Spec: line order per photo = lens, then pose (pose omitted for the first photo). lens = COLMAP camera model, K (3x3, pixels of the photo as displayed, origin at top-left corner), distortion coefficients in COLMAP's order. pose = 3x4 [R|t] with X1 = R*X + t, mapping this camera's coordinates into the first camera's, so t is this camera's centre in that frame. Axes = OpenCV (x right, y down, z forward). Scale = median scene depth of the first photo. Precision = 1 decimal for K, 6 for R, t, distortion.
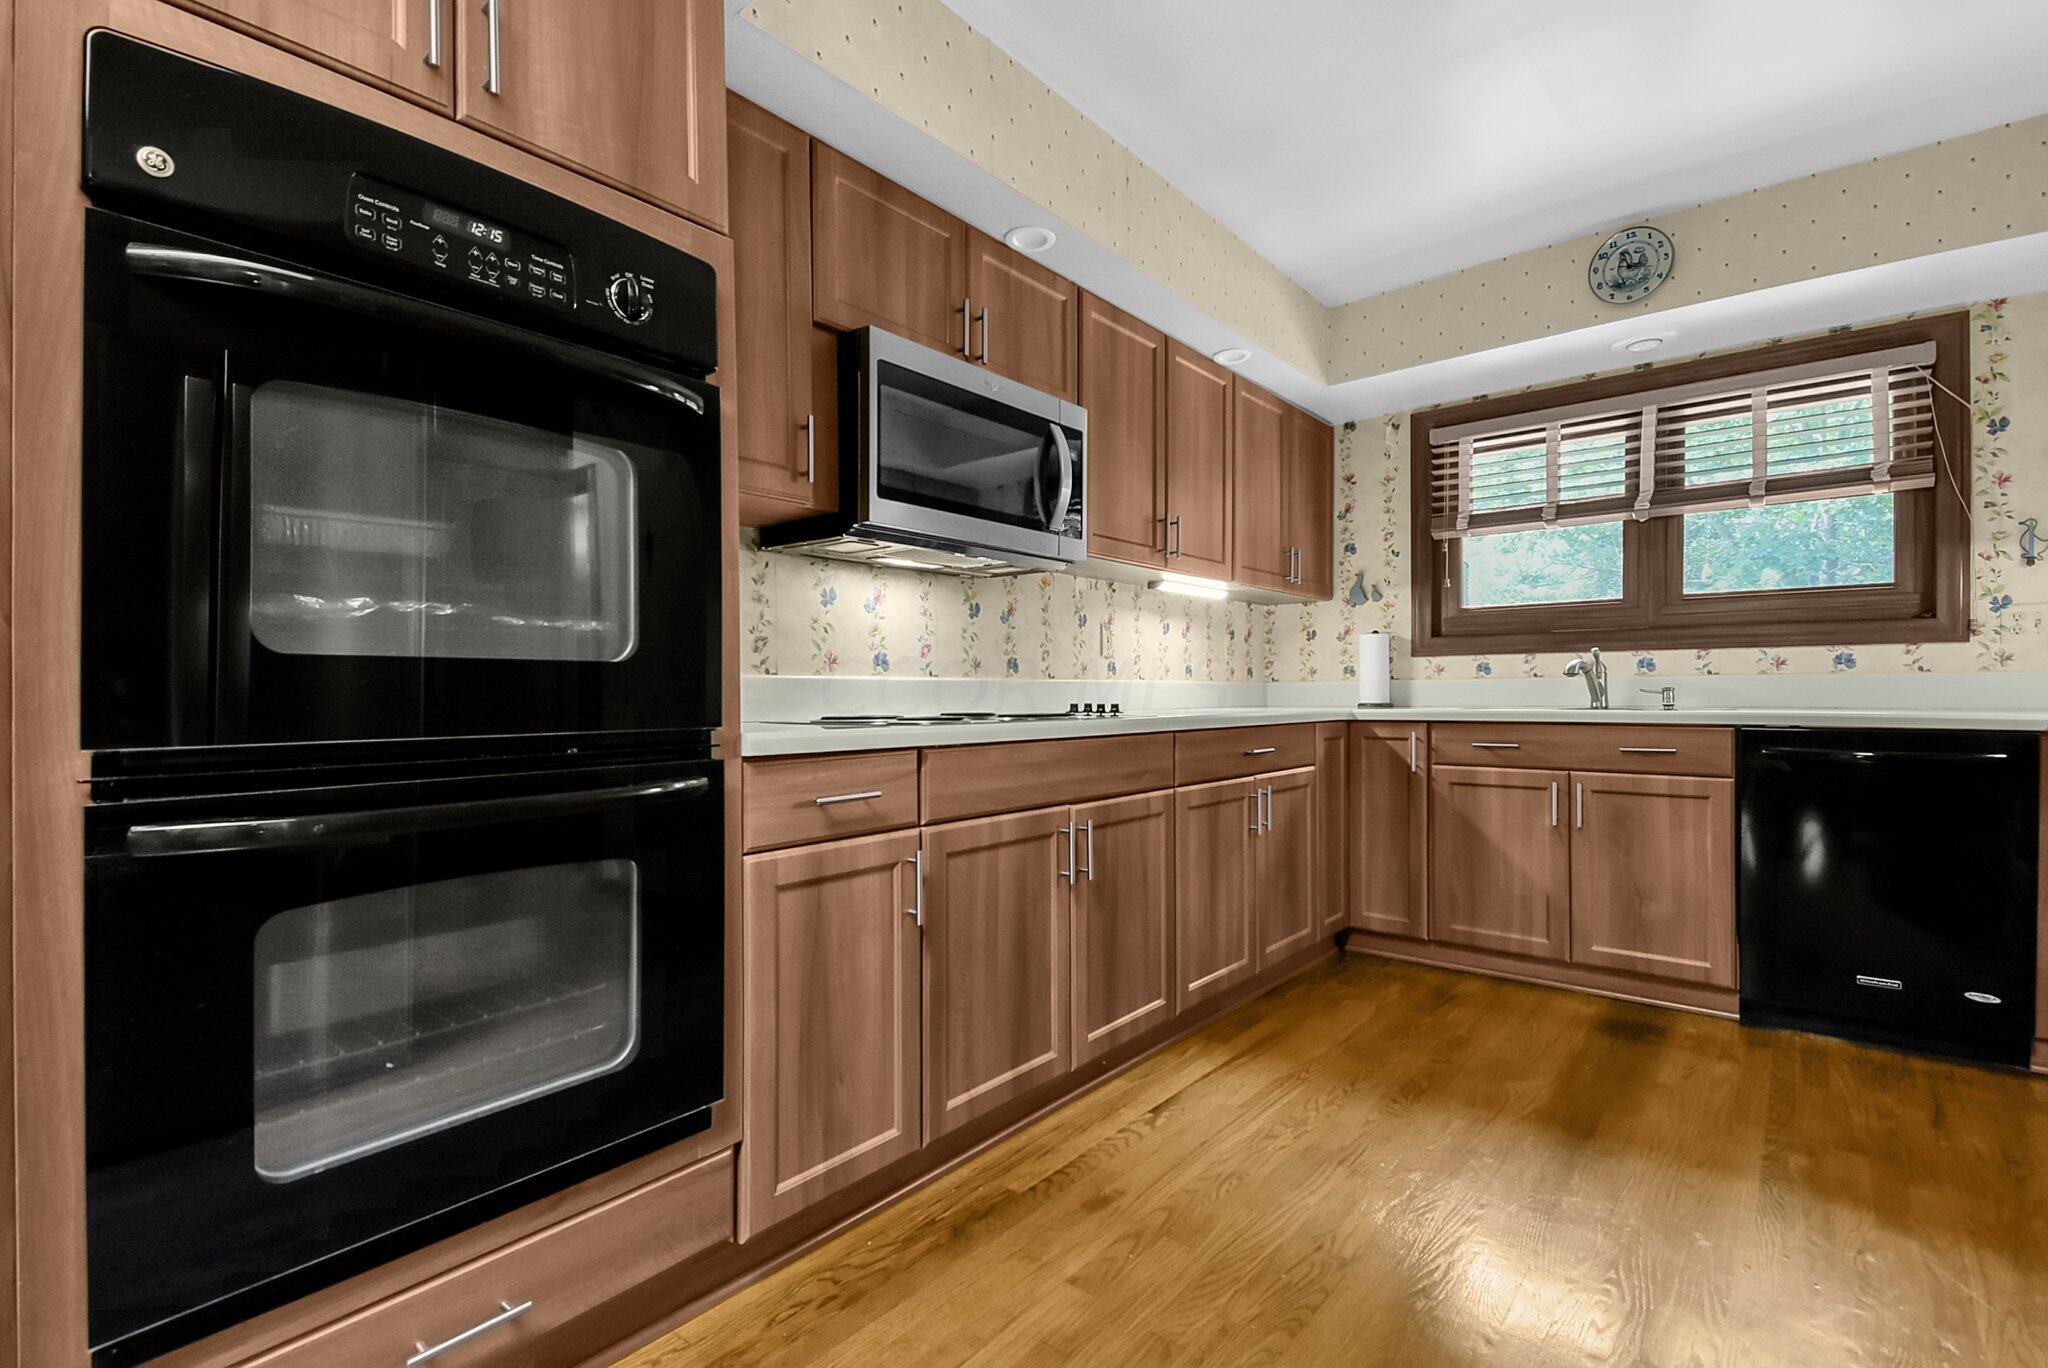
lens RADIAL K [[926.8, 0, 1027.7], [0, 926.8, 700.1], [0, 0, 1]] dist [0.008548, -0.007479]
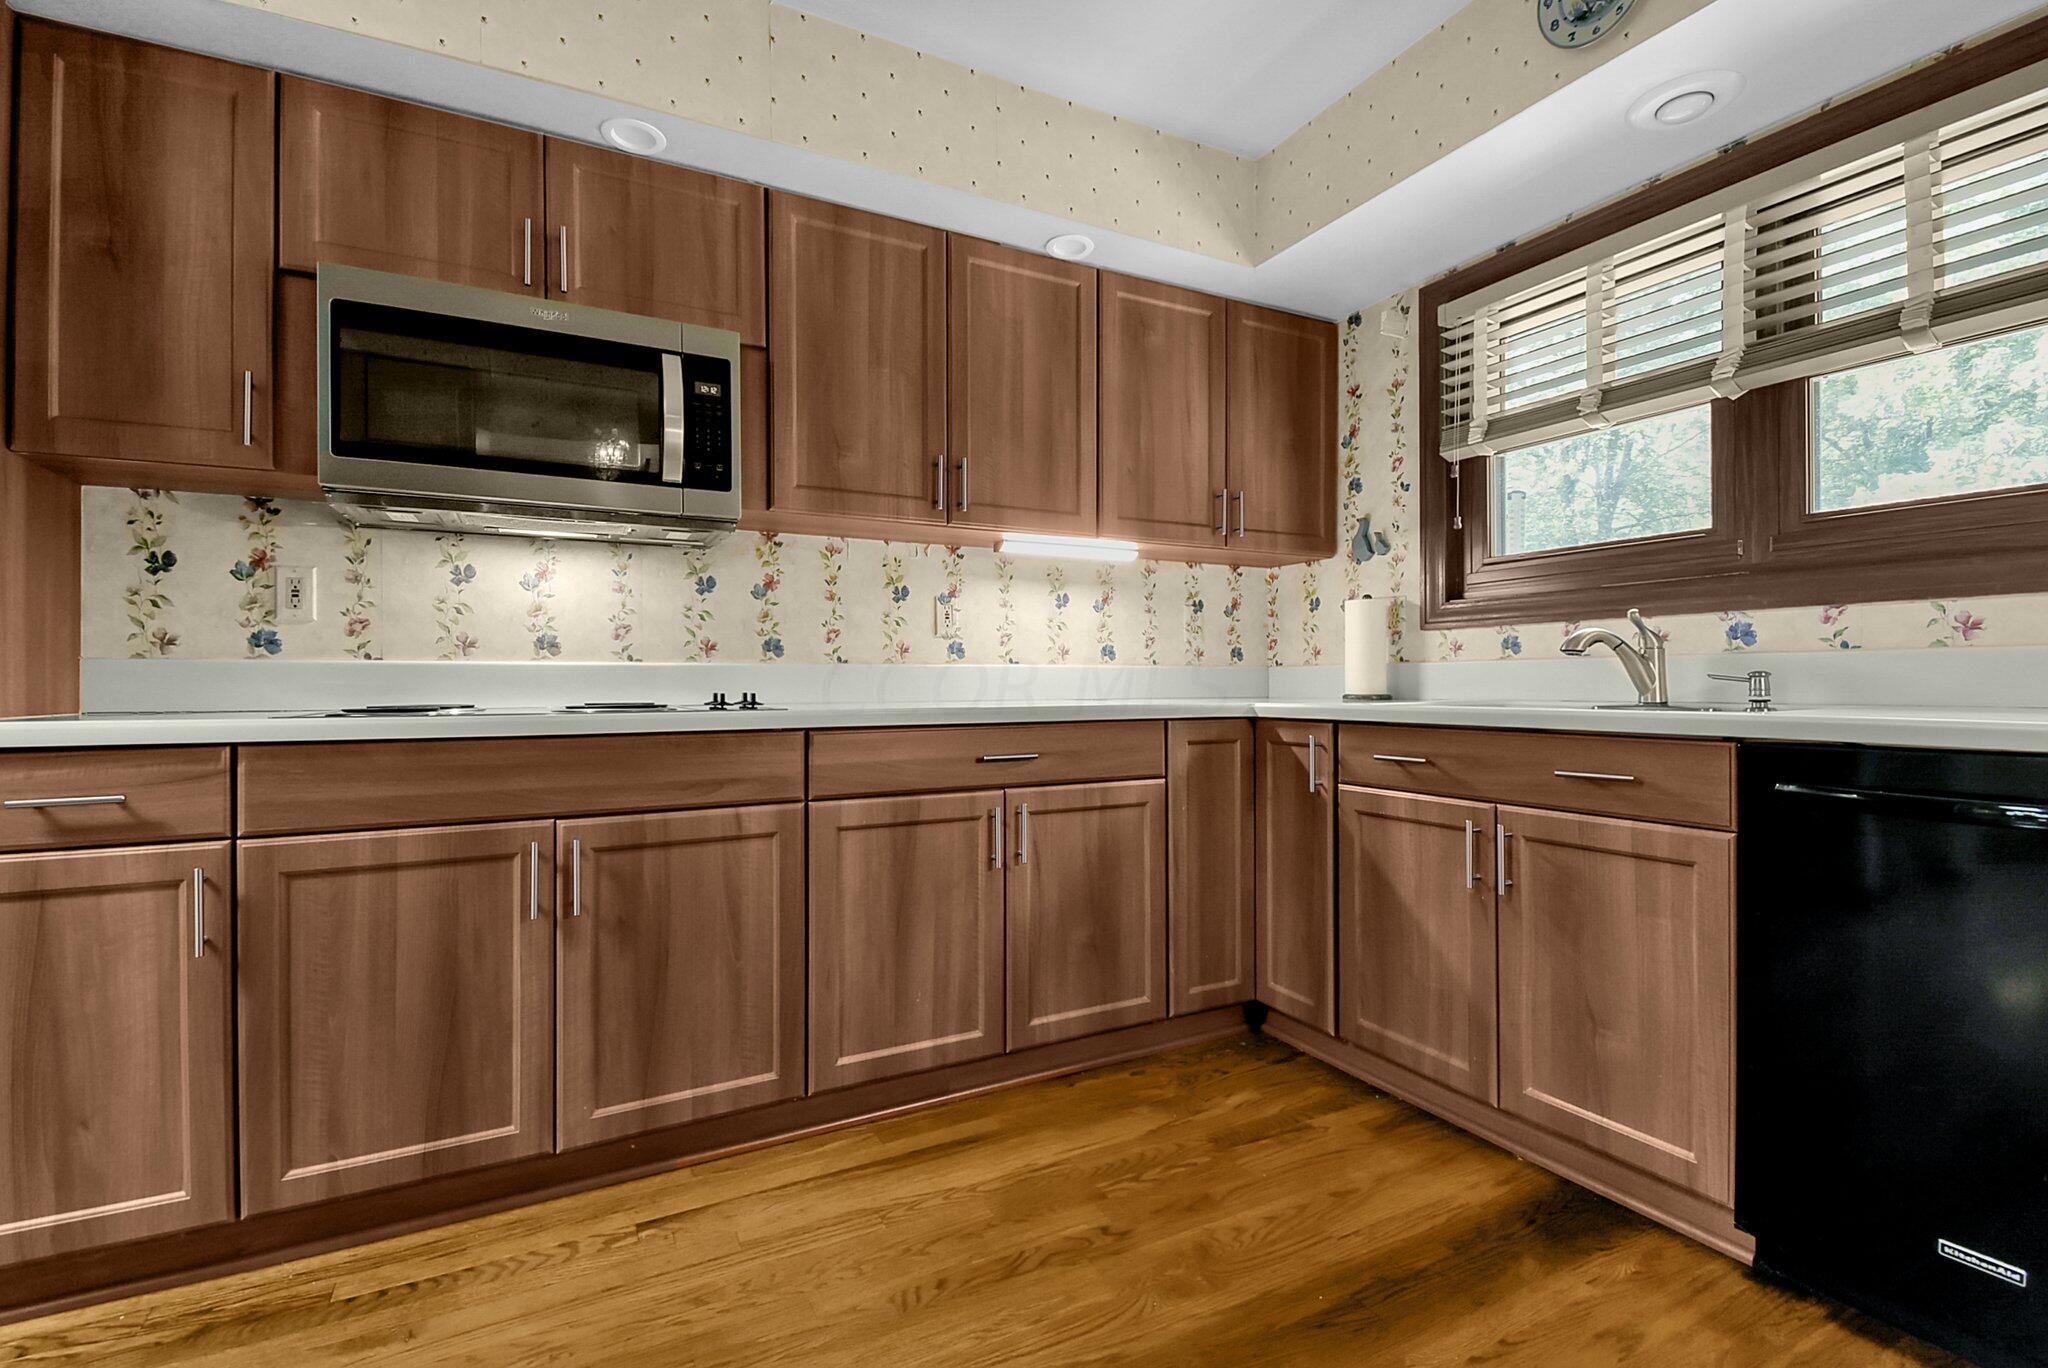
lens RADIAL K [[926.8, 0, 1034.2], [0, 926.8, 683.4], [0, 0, 1]] dist [0.008548, -0.007479]
pose [[0.927340, 0.001365, -0.374217, 0.527900], [-0.003084, 0.999987, -0.003995, -0.001967], [0.374207, 0.004859, 0.927333, 0.296564]]
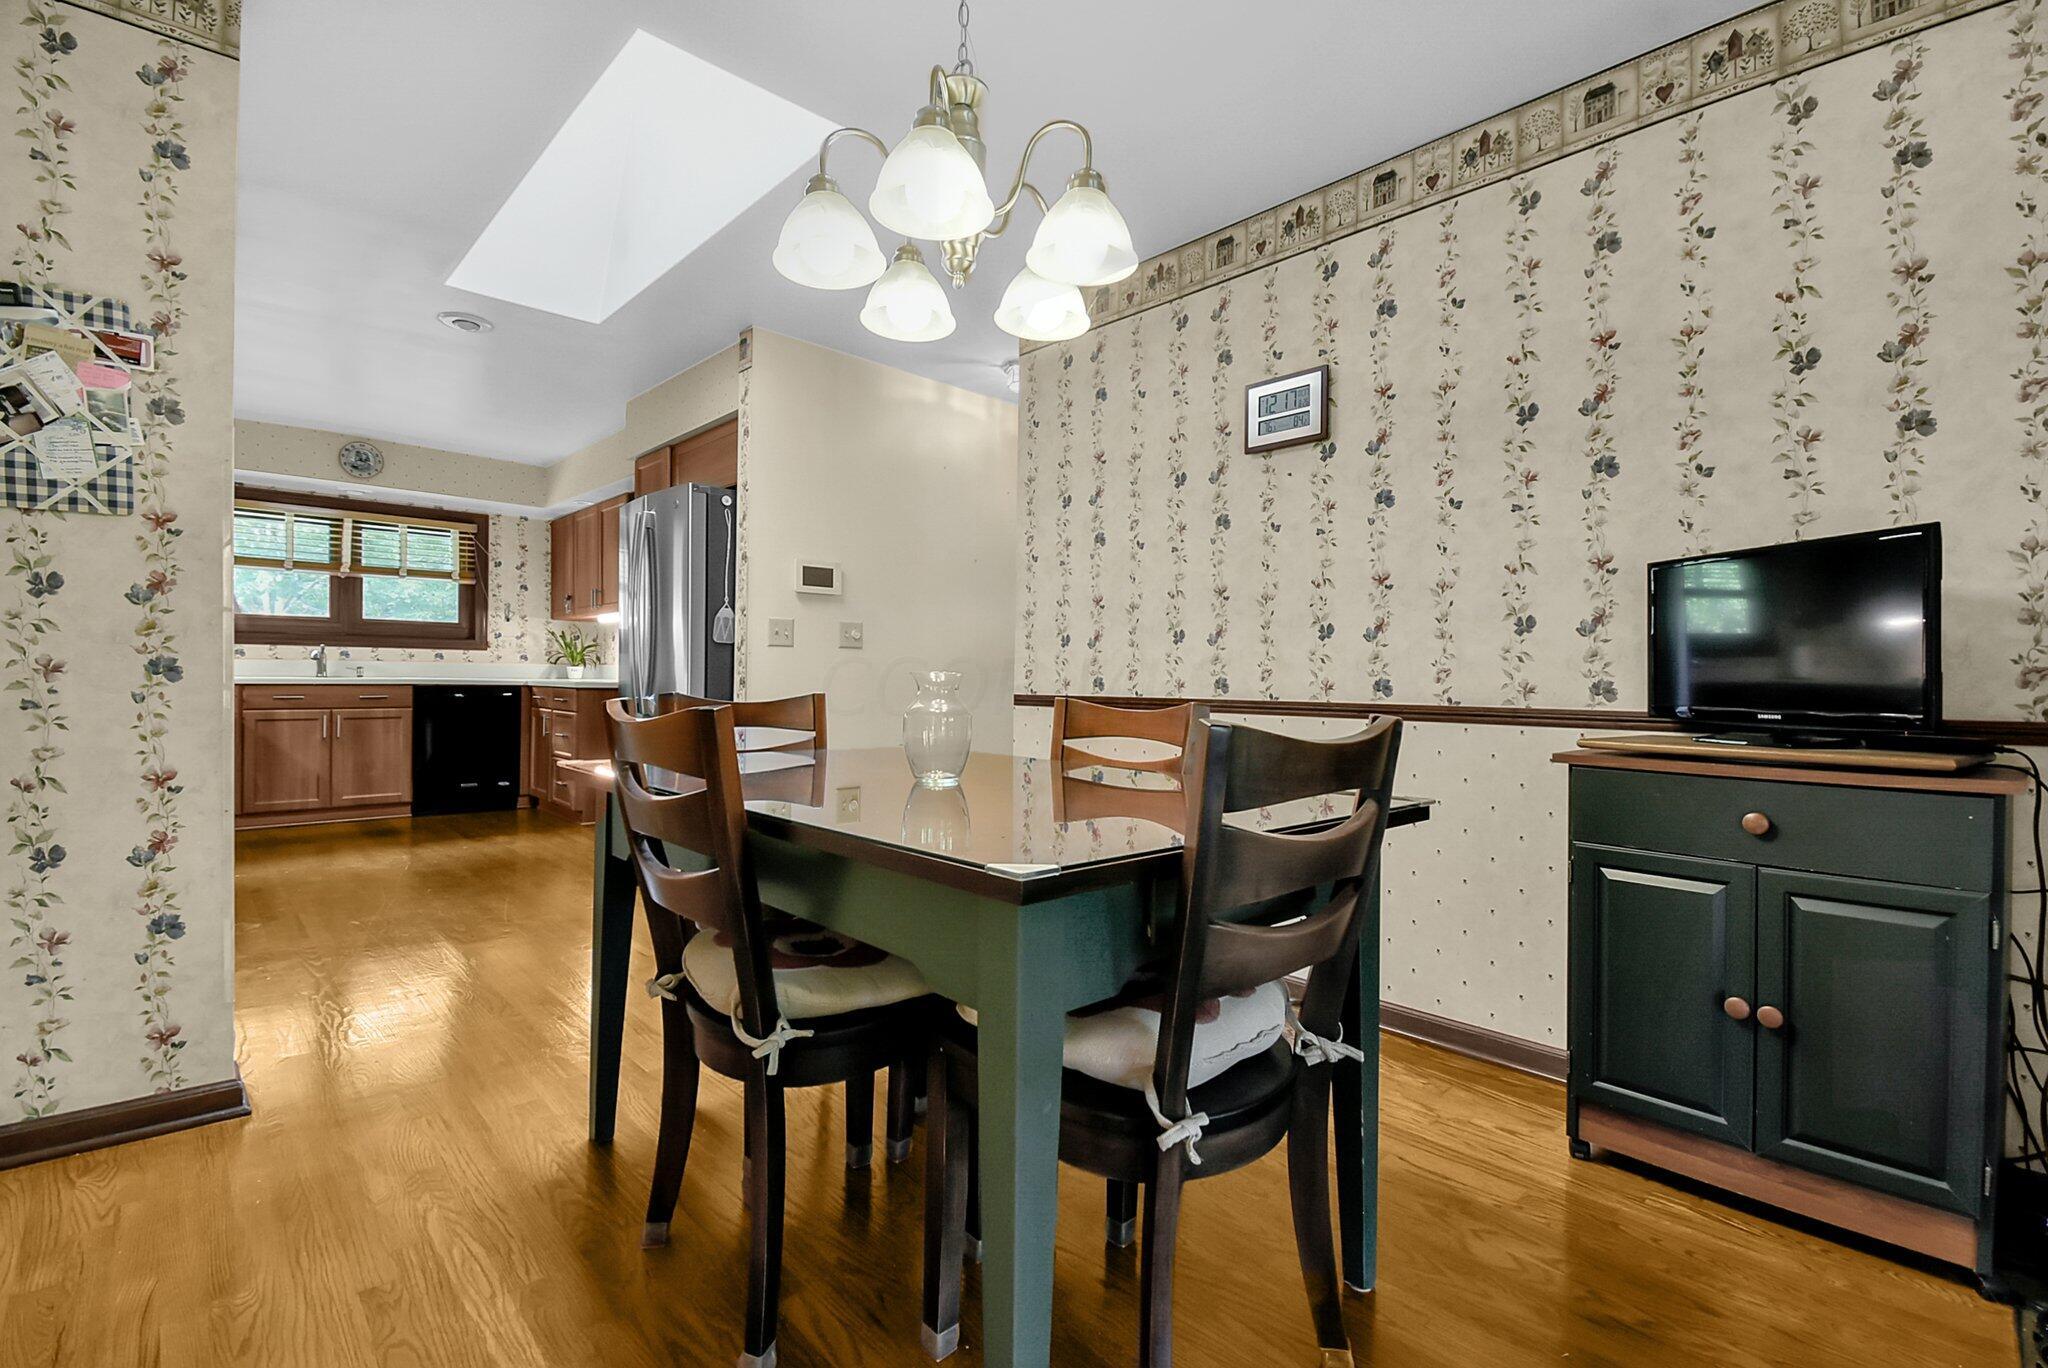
lens RADIAL K [[926.8, 0, 1066.8], [0, 926.8, 676.2], [0, 0, 1]] dist [0.008548, -0.007479]
pose [[0.103650, -0.000433, 0.994614, -1.201463], [-0.004418, 0.999990, 0.000896, -0.002058], [-0.994604, -0.004487, 0.103647, -0.741957]]
